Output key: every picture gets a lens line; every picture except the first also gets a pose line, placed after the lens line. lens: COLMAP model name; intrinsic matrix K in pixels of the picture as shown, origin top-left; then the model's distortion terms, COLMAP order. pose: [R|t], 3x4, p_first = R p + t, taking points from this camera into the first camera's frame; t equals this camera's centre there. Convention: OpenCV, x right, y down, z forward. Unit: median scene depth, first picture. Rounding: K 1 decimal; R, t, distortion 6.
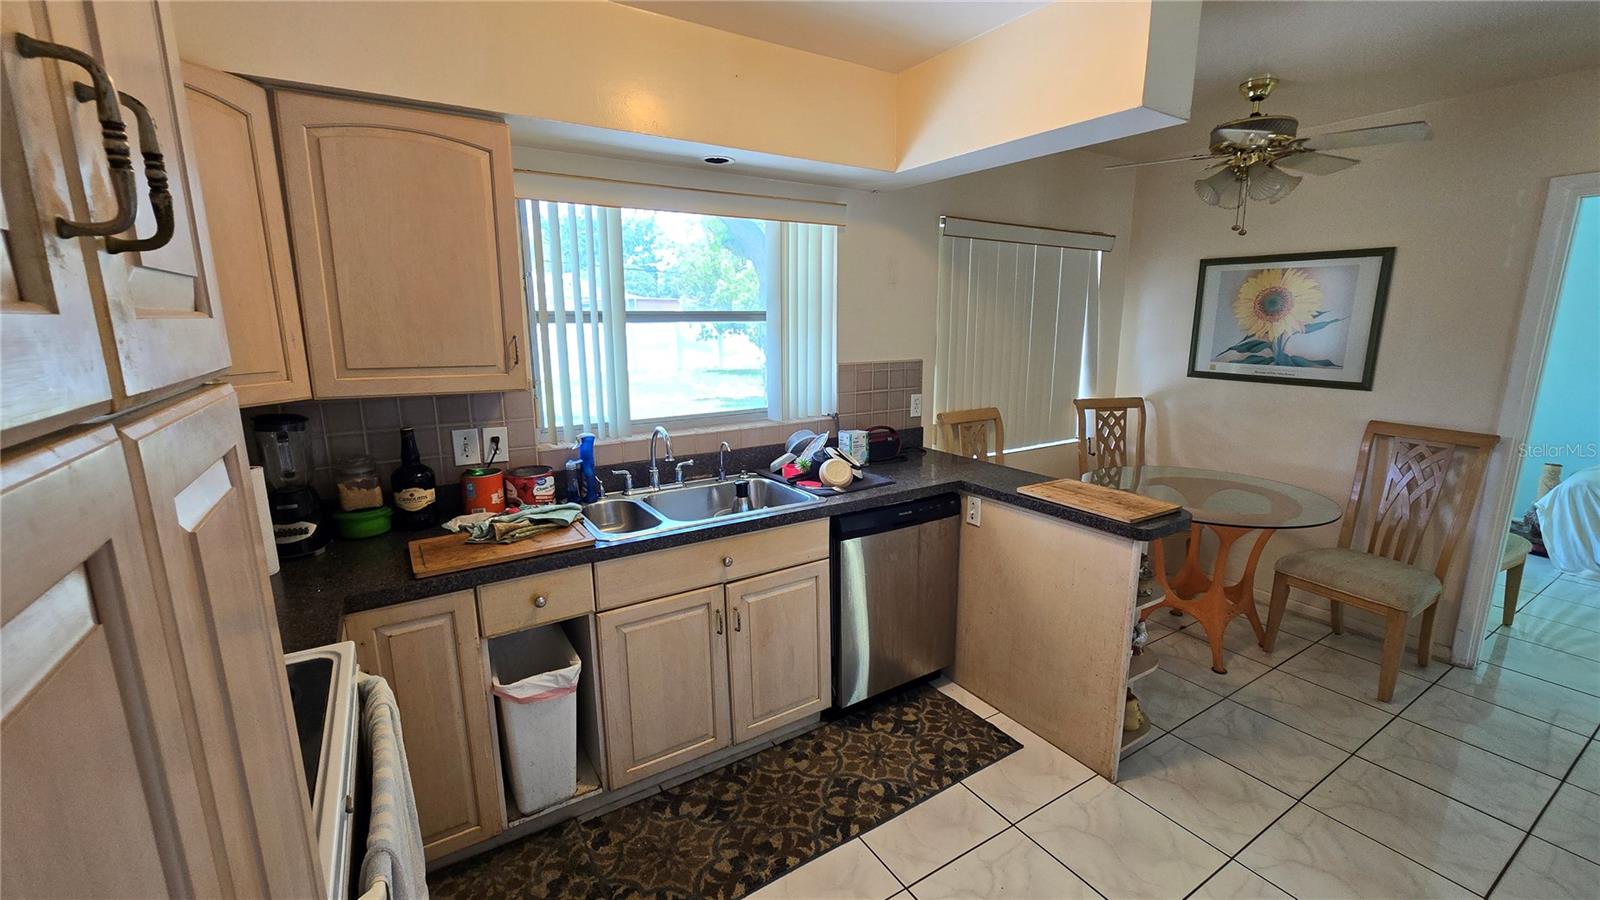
lens RADIAL K [[653.2, 0, 805.2], [0, 653.2, 448.3], [0, 0, 1]] dist [-0.002485, -0.000265]
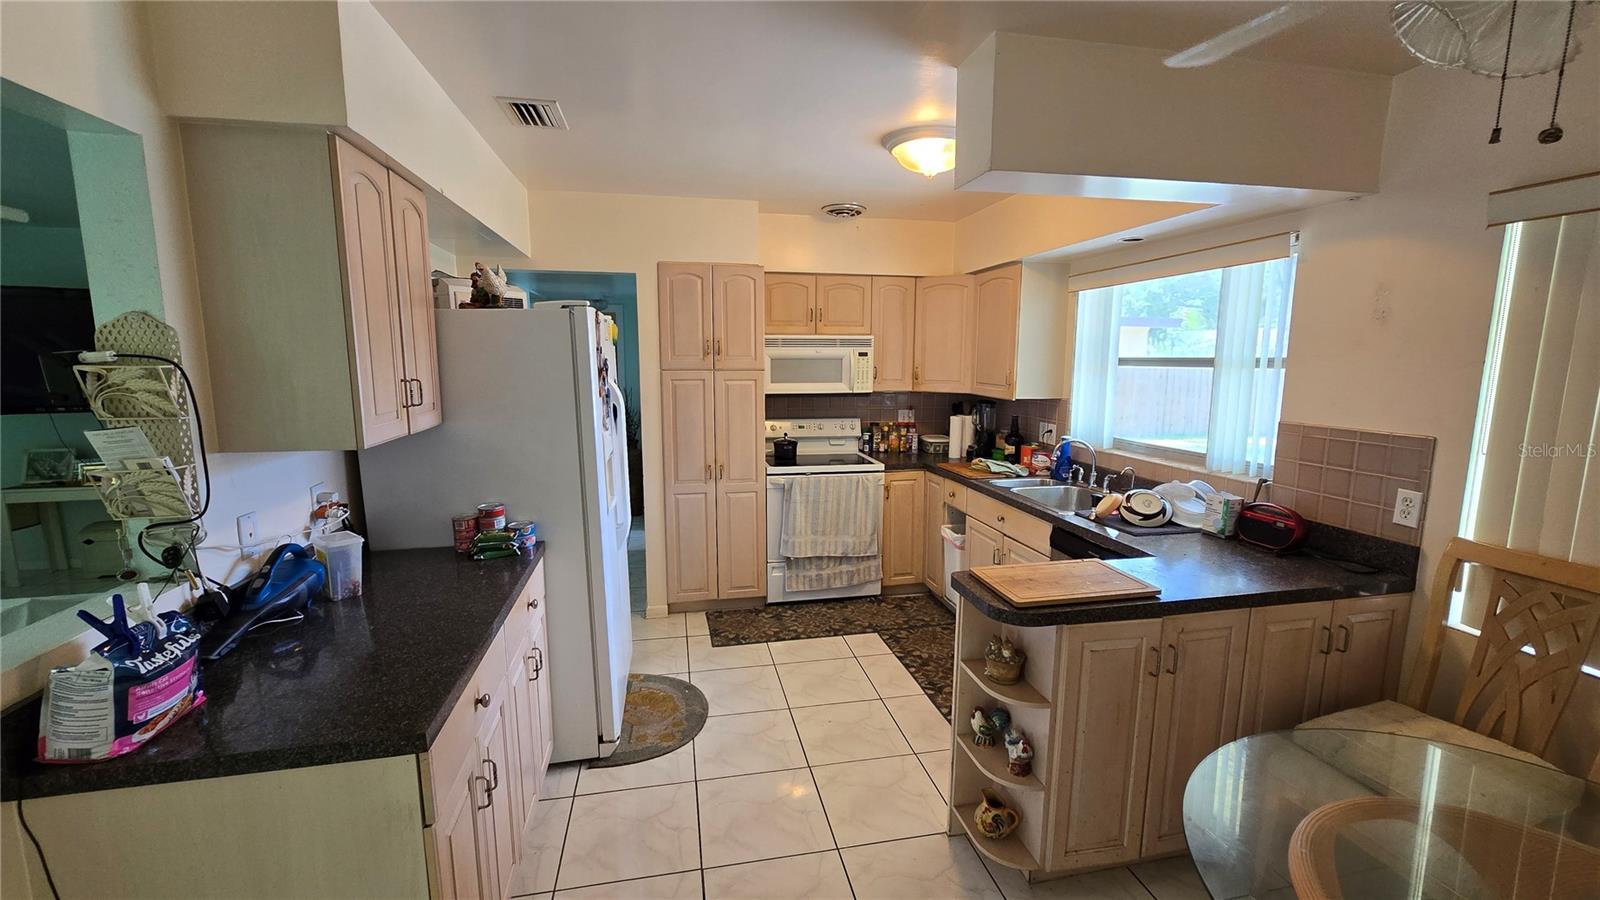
lens RADIAL K [[653.2, 0, 807.0], [0, 653.2, 453.1], [0, 0, 1]] dist [-0.002485, -0.000265]
pose [[-0.347652, 0.138437, -0.927347, 1.119555], [-0.188824, 0.958440, 0.213867, -0.168791], [0.918414, 0.249456, -0.307064, 0.783022]]
